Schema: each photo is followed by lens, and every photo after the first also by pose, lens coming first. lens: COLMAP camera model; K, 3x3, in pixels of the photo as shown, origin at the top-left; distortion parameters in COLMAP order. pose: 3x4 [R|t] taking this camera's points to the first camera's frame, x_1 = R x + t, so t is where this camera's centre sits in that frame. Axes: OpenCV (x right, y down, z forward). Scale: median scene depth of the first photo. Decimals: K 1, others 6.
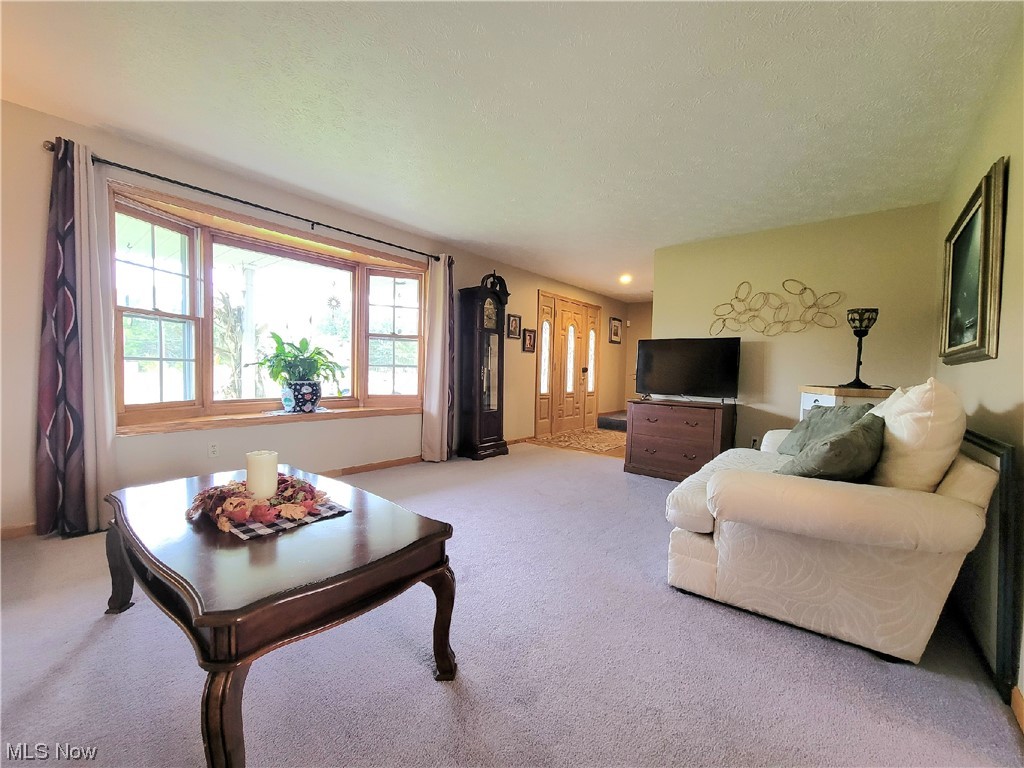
lens RADIAL K [[418.8, 0, 513.7], [0, 418.8, 386.7], [0, 0, 1]] dist [-0.001178, 0.000014]
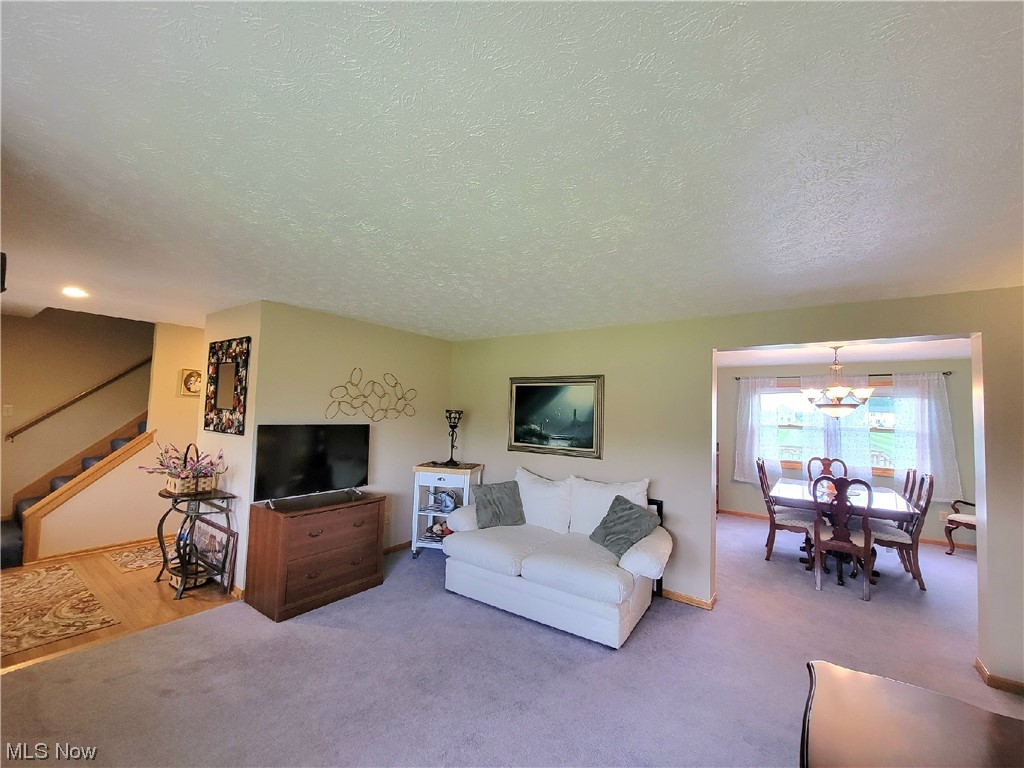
lens RADIAL K [[418.8, 0, 513.7], [0, 418.8, 386.7], [0, 0, 1]] dist [-0.001178, 0.000014]
pose [[-0.068192, 0.032434, 0.997145, -0.526140], [0.000908, 0.999473, -0.032447, -0.183974], [-0.997672, -0.001307, -0.068185, 0.746549]]
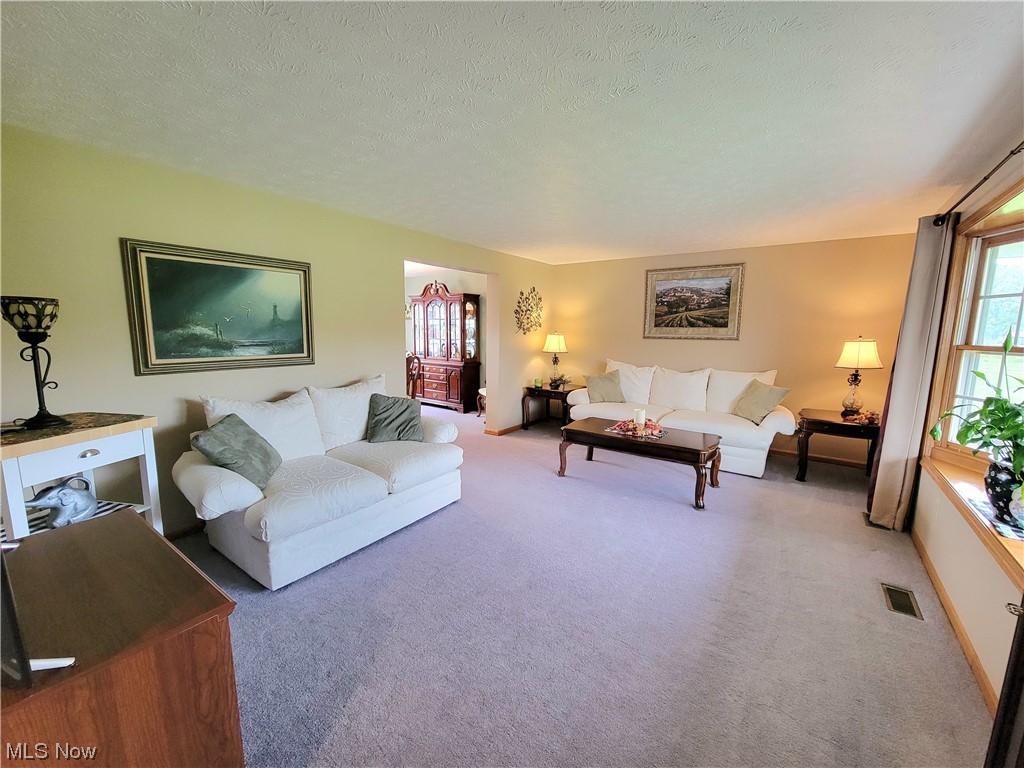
lens RADIAL K [[418.8, 0, 513.7], [0, 418.8, 386.7], [0, 0, 1]] dist [-0.001178, 0.000014]
pose [[-0.997259, -0.027347, -0.068744, 0.144781], [-0.038633, 0.984921, 0.168636, -0.157077], [0.063095, 0.170829, -0.983278, 1.383742]]
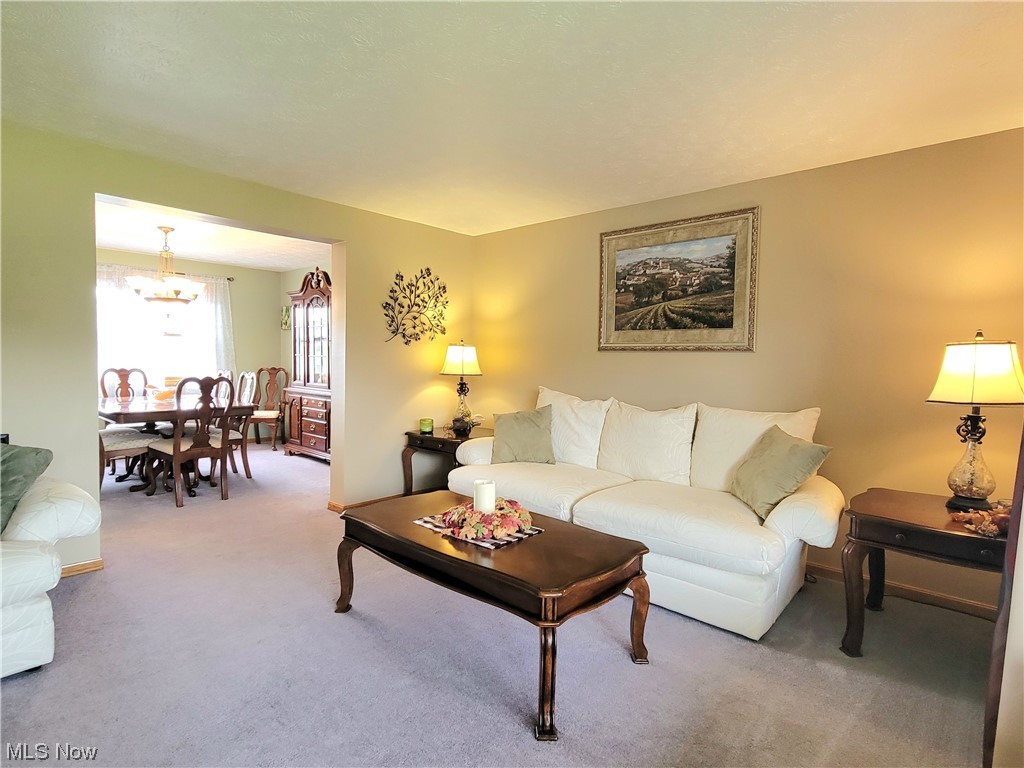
lens RADIAL K [[544.2, 0, 512.0], [0, 544.2, 384.0], [0, 0, 1]] dist [-0.000392, -0.000002]
pose [[-0.997817, -0.045737, 0.047640, -0.297218], [-0.041662, 0.995654, 0.083290, -0.110214], [-0.051242, 0.081124, -0.995386, 1.030946]]
